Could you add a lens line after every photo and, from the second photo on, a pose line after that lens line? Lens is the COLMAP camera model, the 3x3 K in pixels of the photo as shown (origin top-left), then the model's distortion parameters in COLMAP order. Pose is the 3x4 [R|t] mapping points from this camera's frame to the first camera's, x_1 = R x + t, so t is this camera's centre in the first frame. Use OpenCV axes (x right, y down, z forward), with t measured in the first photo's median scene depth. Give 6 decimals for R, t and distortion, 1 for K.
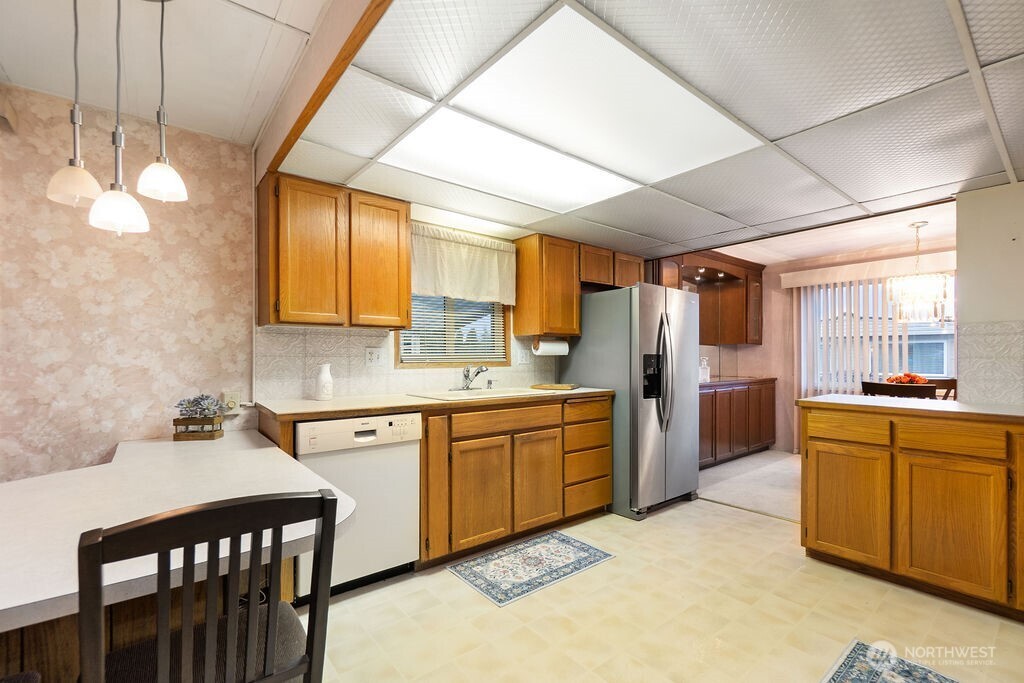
lens RADIAL K [[456.3, 0, 517.0], [0, 456.3, 352.0], [0, 0, 1]] dist [-0.004355, 0.000698]
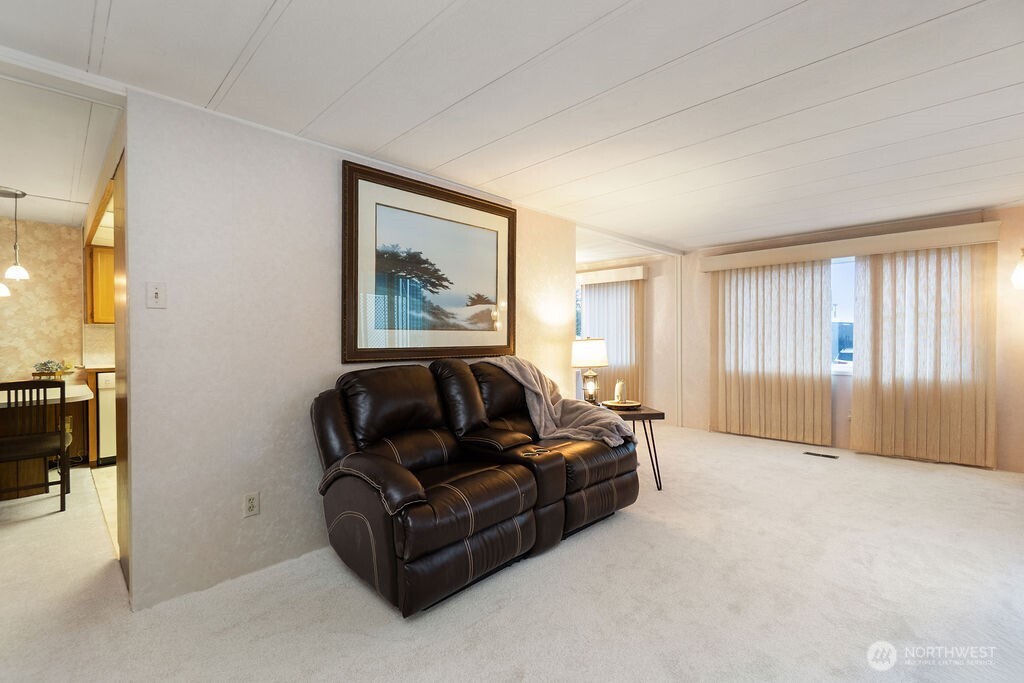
lens RADIAL K [[456.3, 0, 509.3], [0, 456.3, 334.8], [0, 0, 1]] dist [-0.004355, 0.000698]
pose [[0.994047, -0.004555, 0.108855, 0.671986], [0.004100, 0.999982, 0.004400, -0.010440], [-0.108873, -0.003927, 0.994048, -0.729373]]
